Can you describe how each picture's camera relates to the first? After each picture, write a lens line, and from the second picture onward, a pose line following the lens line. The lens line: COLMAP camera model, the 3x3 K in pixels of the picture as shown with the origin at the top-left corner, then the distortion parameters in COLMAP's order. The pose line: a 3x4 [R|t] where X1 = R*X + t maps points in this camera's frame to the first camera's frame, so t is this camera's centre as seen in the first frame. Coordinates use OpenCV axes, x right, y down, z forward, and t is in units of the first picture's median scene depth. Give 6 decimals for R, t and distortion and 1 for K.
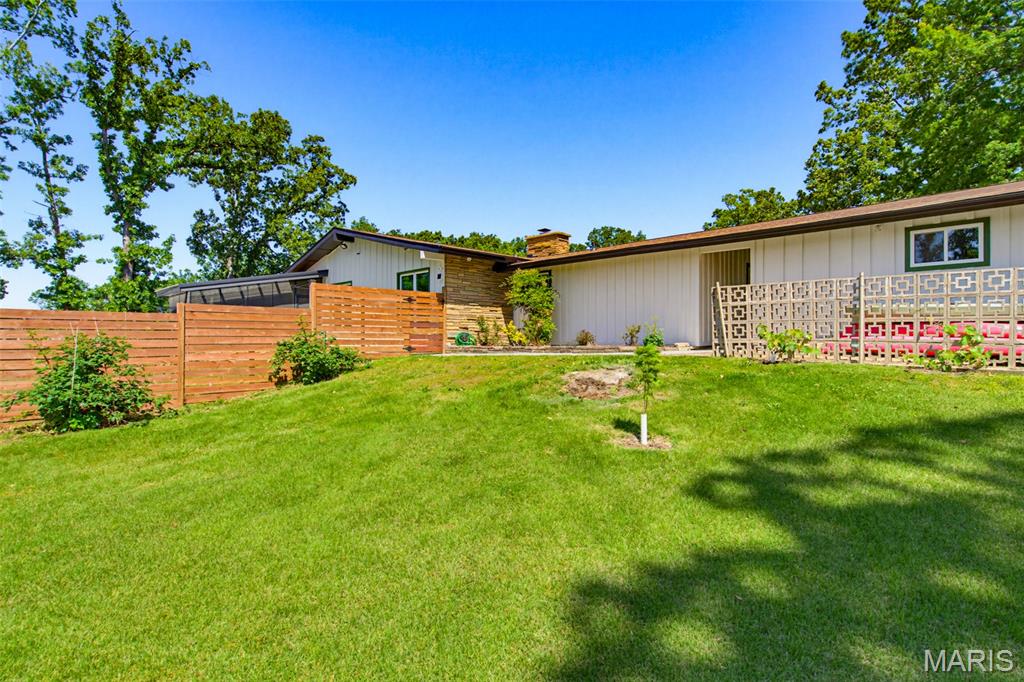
lens RADIAL K [[470.3, 0, 512.7], [0, 470.3, 341.1], [0, 0, 1]] dist [-0.004330, 0.000287]
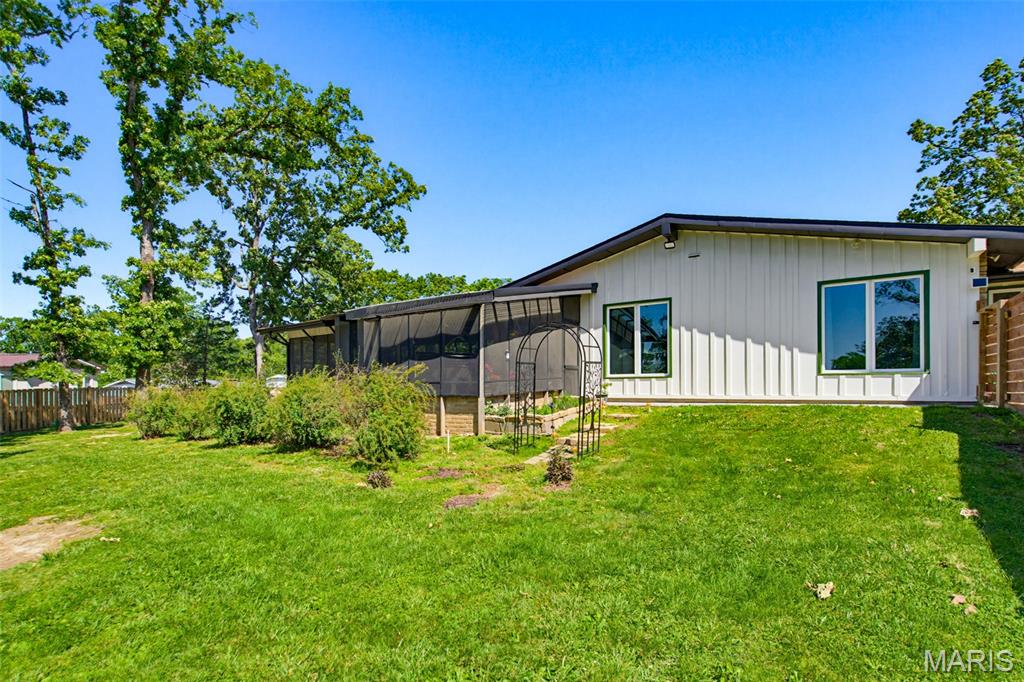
lens RADIAL K [[470.3, 0, 497.1], [0, 470.3, 389.1], [0, 0, 1]] dist [-0.004330, 0.000287]
pose [[0.989912, -0.005462, 0.141579, -0.415180], [0.005005, 0.999981, 0.003586, -0.001732], [-0.141596, -0.002842, 0.989920, 0.228913]]
